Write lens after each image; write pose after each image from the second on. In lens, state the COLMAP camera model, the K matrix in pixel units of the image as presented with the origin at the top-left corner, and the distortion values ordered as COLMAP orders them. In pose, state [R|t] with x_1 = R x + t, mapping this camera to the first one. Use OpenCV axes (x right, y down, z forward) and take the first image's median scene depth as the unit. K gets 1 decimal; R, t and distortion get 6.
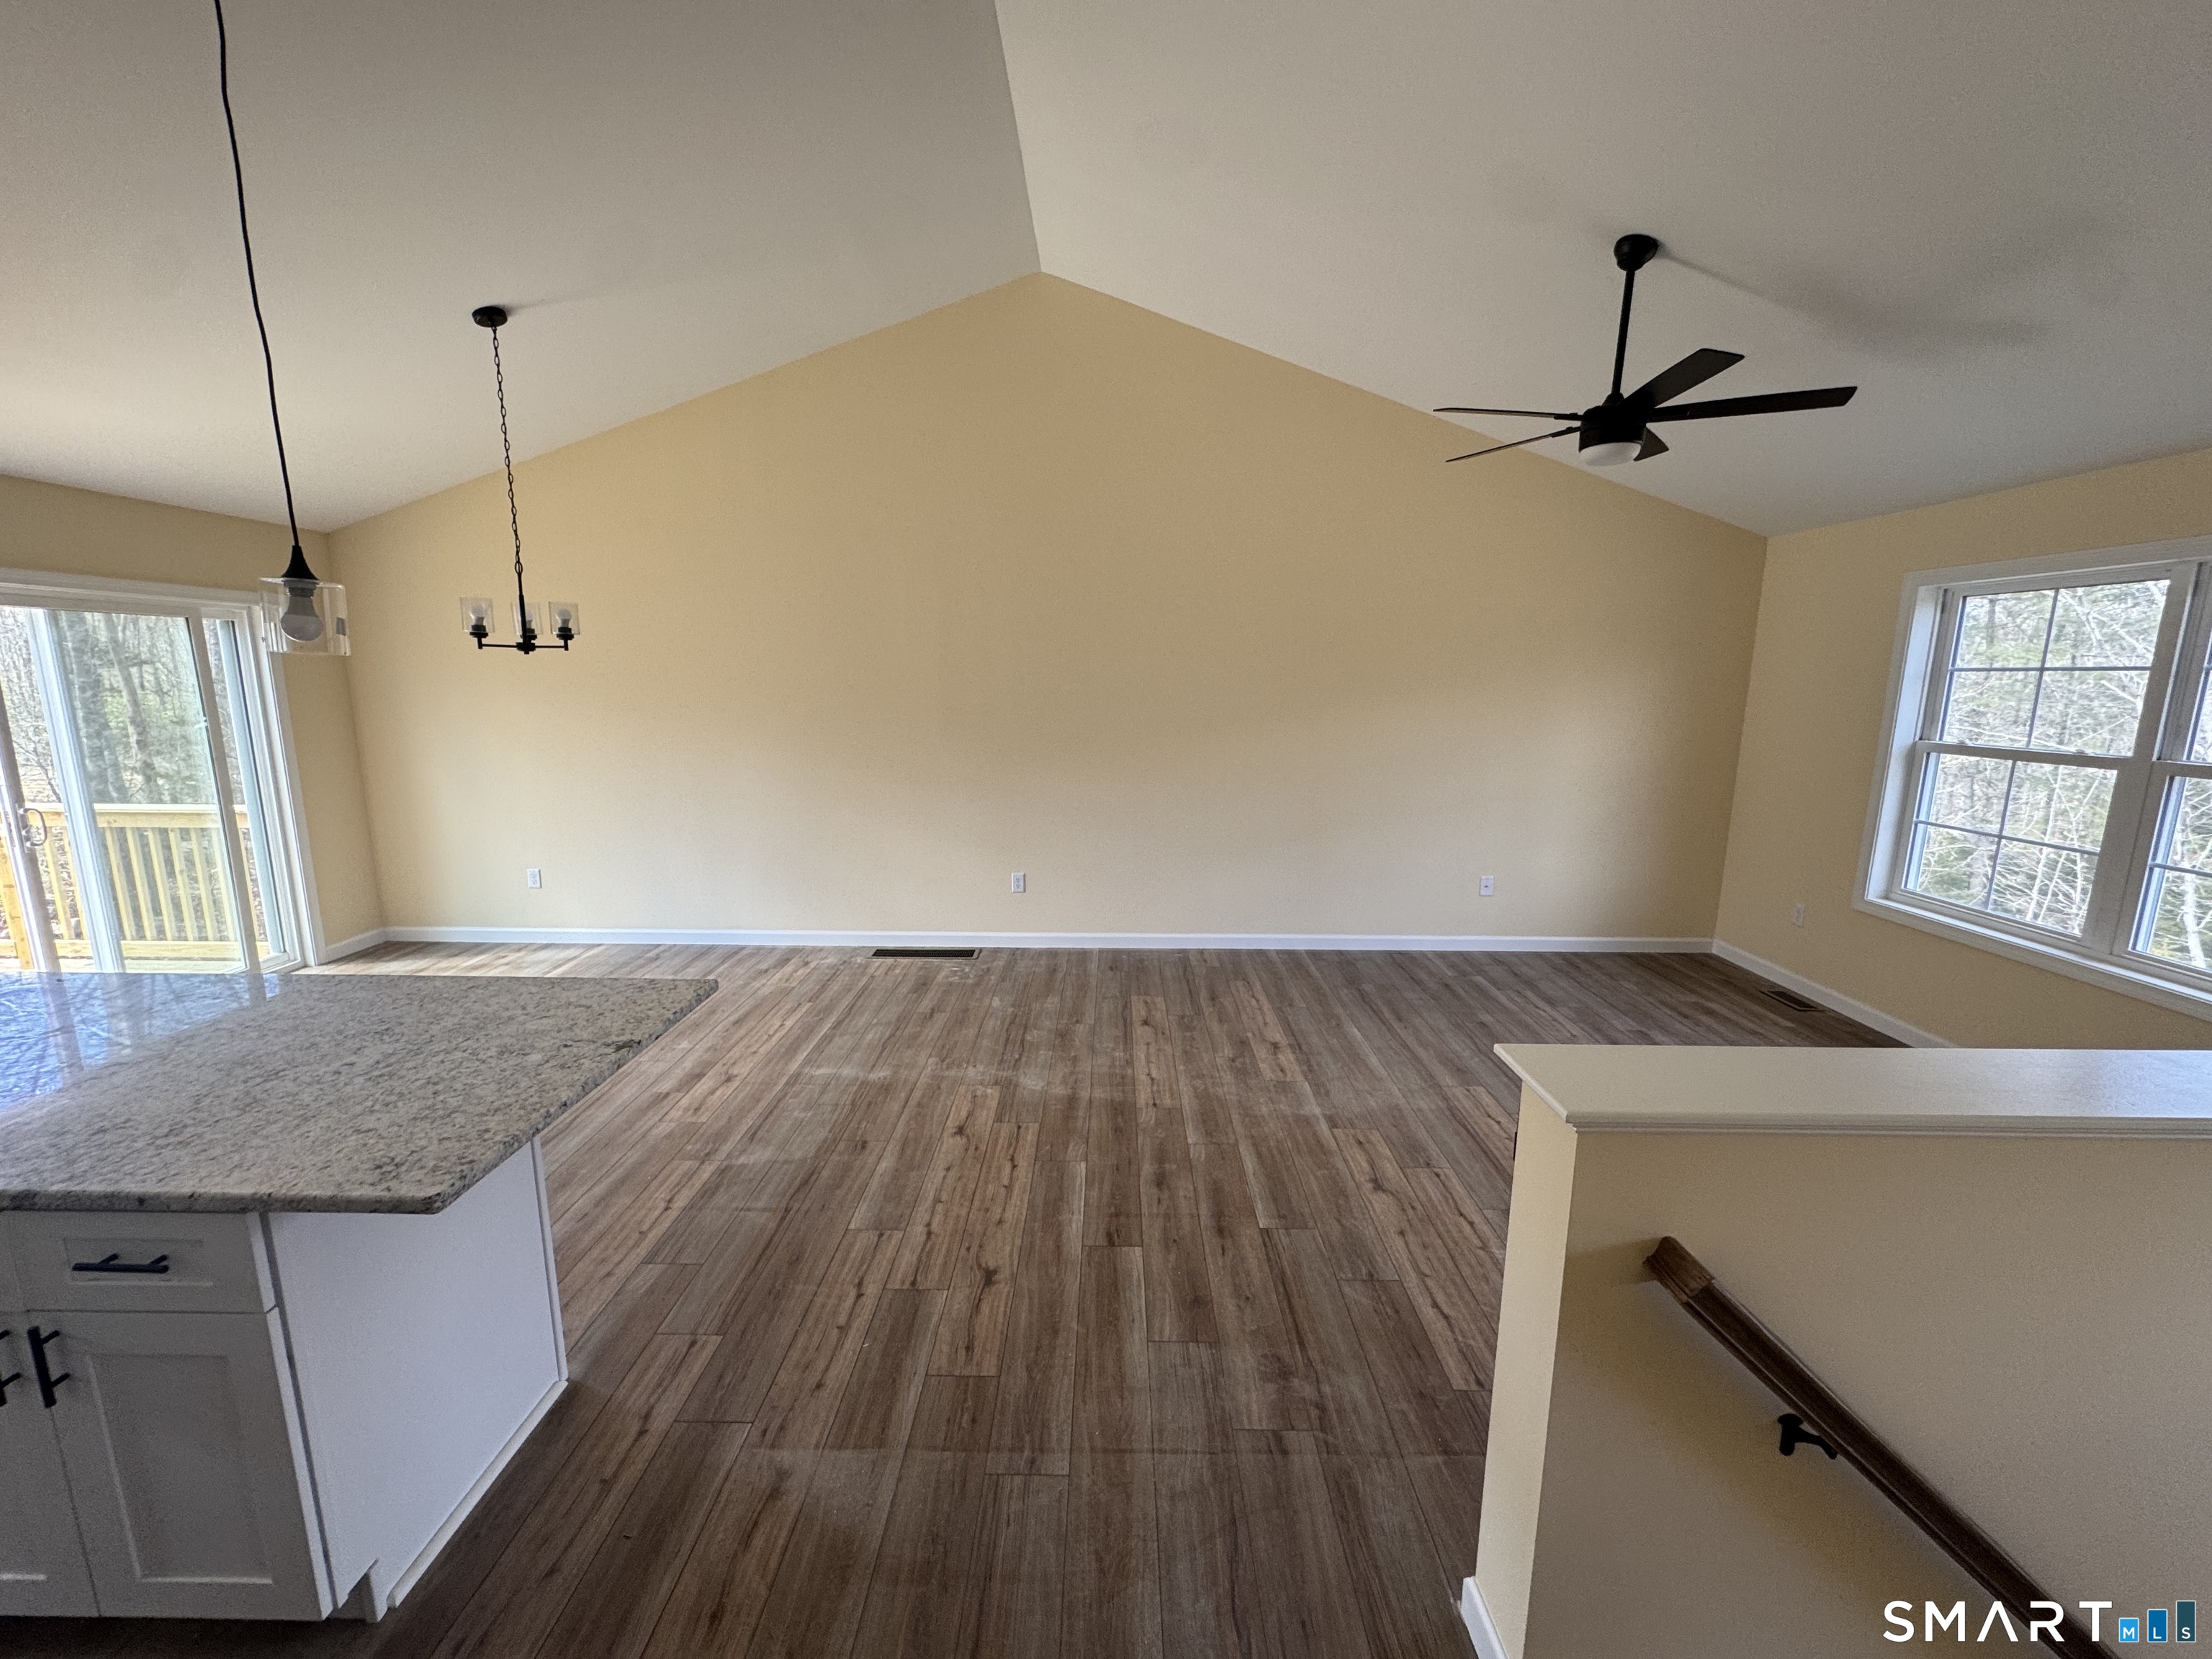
lens RADIAL K [[881.2, 0, 1104.2], [0, 881.2, 832.6], [0, 0, 1]] dist [-0.000166, -0.000362]
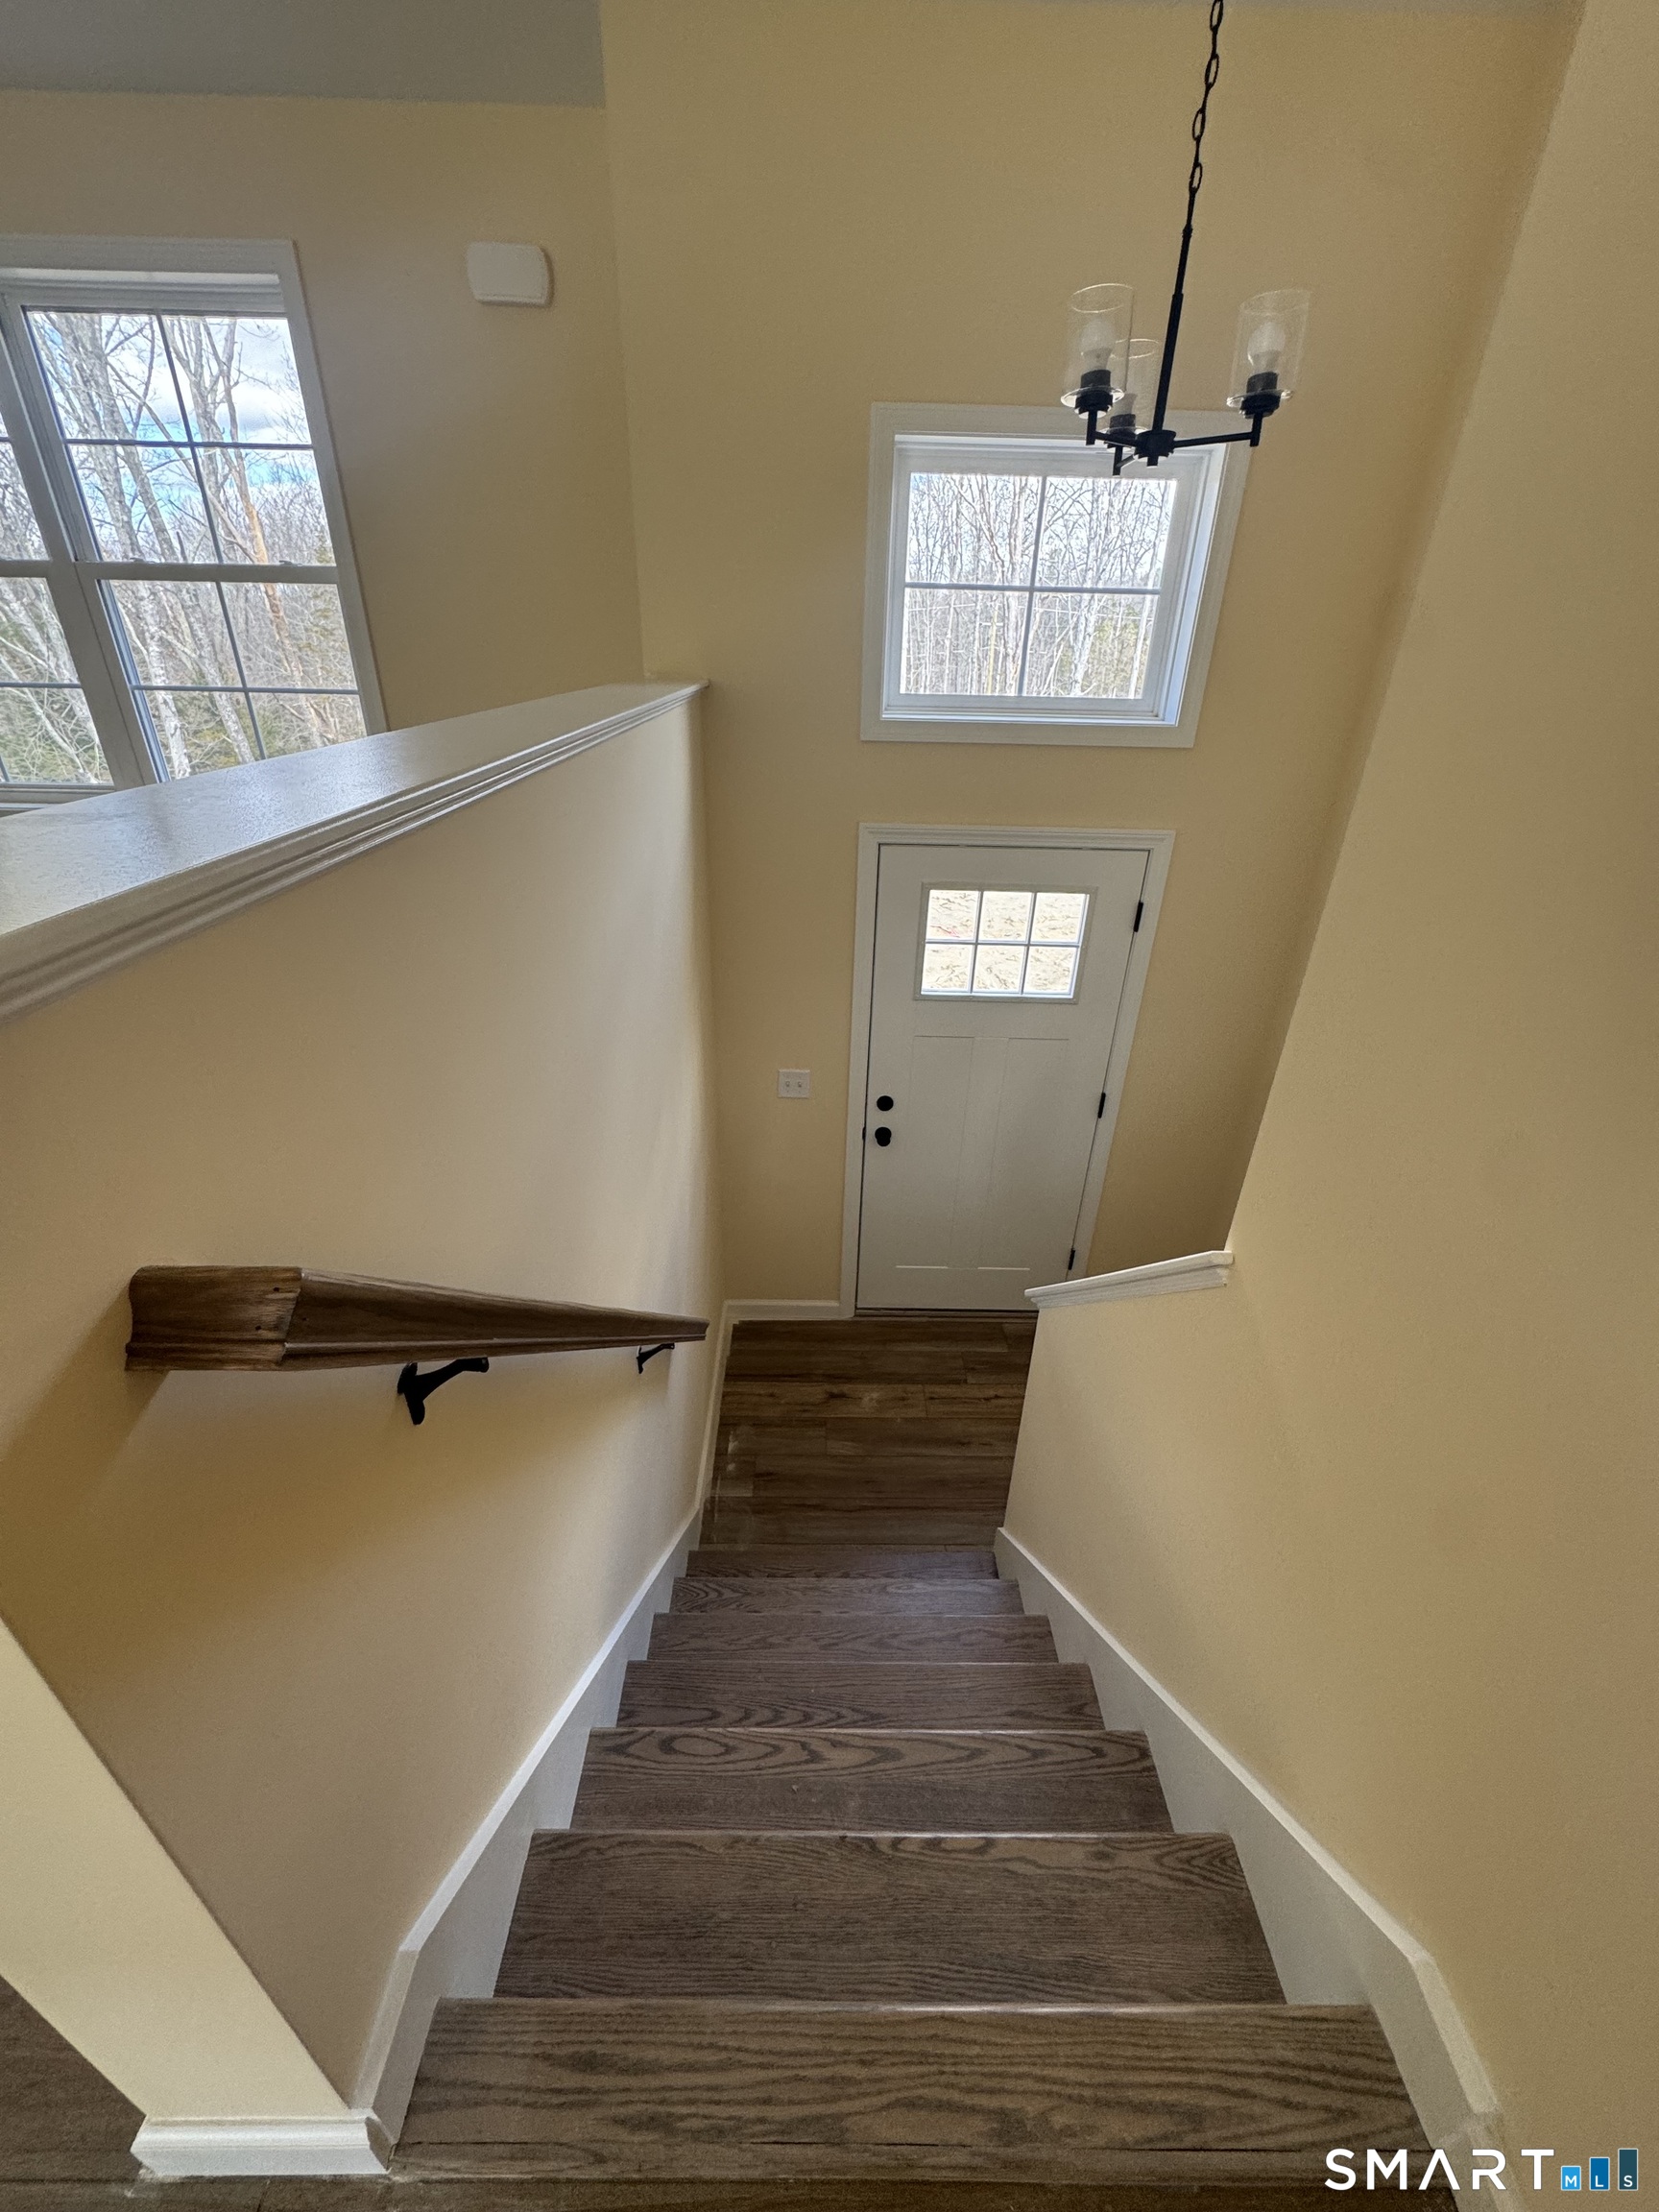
lens RADIAL K [[881.2, 0, 830.2], [0, 881.2, 1102.8], [0, 0, 1]] dist [-0.000166, -0.000362]
pose [[-0.012738, -0.472567, 0.881203, 0.316810], [0.156683, 0.869445, 0.468526, 0.250628], [-0.987567, 0.144038, 0.062968, 0.648353]]
